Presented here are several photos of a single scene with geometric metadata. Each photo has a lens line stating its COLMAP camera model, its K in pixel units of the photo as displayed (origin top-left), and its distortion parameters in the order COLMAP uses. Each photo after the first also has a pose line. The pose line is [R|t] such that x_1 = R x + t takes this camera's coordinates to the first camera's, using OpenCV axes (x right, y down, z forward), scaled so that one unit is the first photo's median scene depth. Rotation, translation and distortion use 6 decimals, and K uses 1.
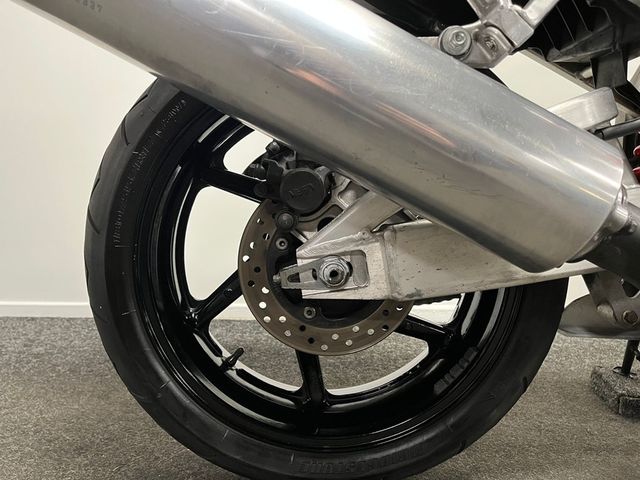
lens RADIAL K [[482.5, 0, 320.0], [0, 482.5, 240.0], [0, 0, 1]] dist [0.009652, 0.001182]
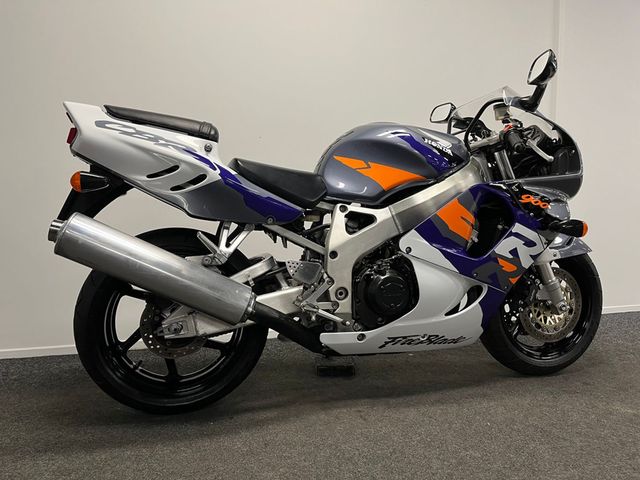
lens RADIAL K [[473.4, 0, 321.6], [0, 473.4, 232.4], [0, 0, 1]] dist [0.008589, -0.000060]
pose [[0.972252, -0.037679, 0.230882, 0.215320], [0.049709, 0.997680, -0.046510, -0.294159], [-0.228594, 0.056696, 0.971870, -1.757332]]
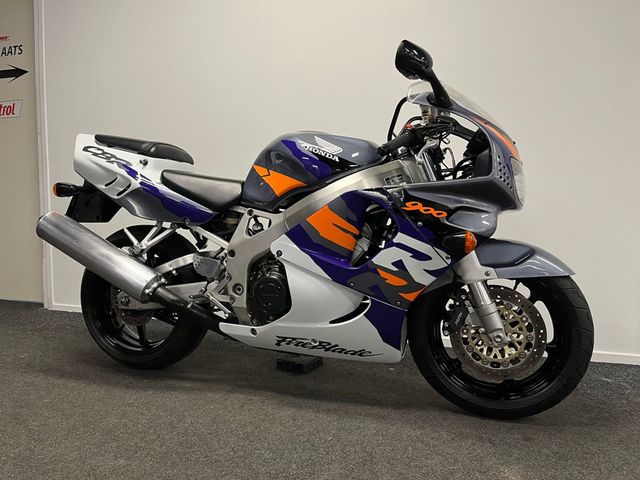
lens RADIAL K [[482.5, 0, 320.0], [0, 482.5, 240.0], [0, 0, 1]] dist [0.009652, 0.001182]
pose [[0.948427, 0.013937, -0.316688, 2.359364], [-0.032265, 0.998089, -0.052701, -0.233057], [0.315349, 0.060201, 0.947064, -1.886517]]
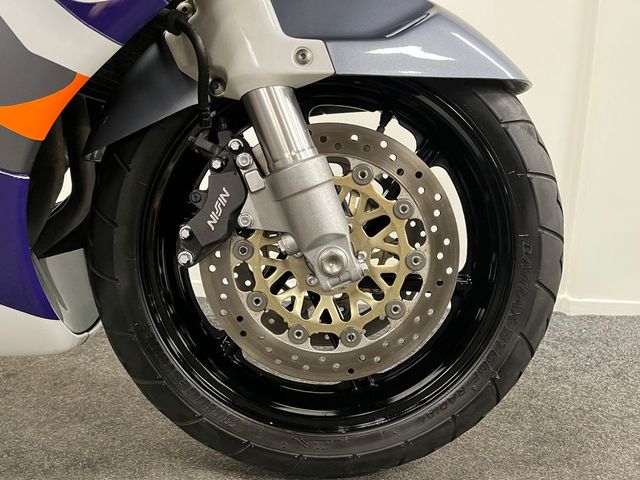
lens RADIAL K [[482.5, 0, 320.0], [0, 482.5, 240.0], [0, 0, 1]] dist [0.009652, 0.001182]
pose [[0.999562, 0.023929, -0.017404, 2.444812], [-0.023667, 0.999606, 0.015087, 0.075648], [0.017759, -0.014669, 0.999735, 0.079878]]
